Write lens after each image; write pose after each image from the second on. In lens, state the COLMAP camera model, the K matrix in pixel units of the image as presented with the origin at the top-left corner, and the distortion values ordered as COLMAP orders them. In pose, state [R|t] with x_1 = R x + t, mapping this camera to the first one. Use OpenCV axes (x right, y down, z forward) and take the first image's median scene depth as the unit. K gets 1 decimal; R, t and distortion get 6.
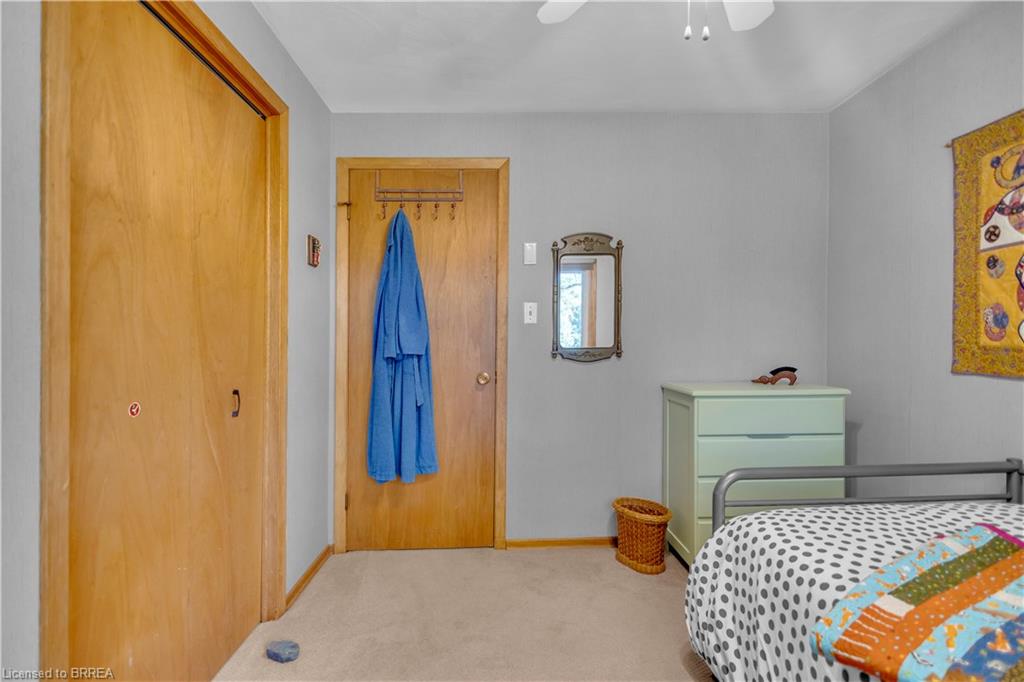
lens RADIAL K [[471.6, 0, 510.7], [0, 471.6, 338.2], [0, 0, 1]] dist [0.008970, -0.001050]
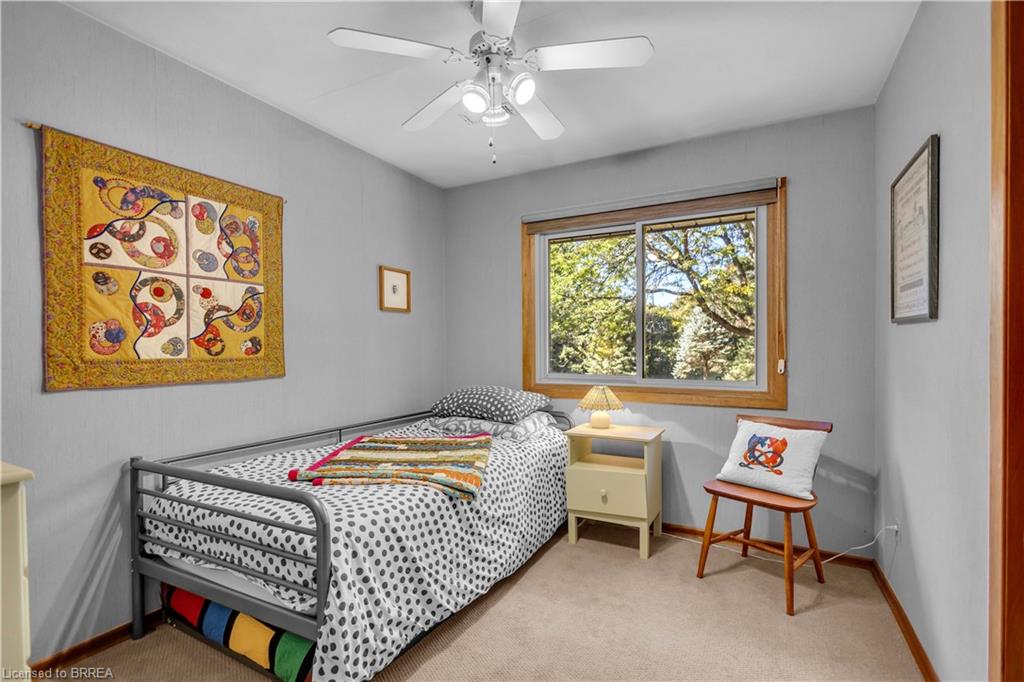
lens RADIAL K [[475.1, 0, 517.8], [0, 475.1, 350.9], [0, 0, 1]] dist [0.032125, -0.000207]
pose [[-0.875957, 0.005438, 0.482358, -0.295646], [0.010060, 0.999925, 0.006996, -0.000100], [-0.482284, 0.010980, -0.875946, 1.506402]]
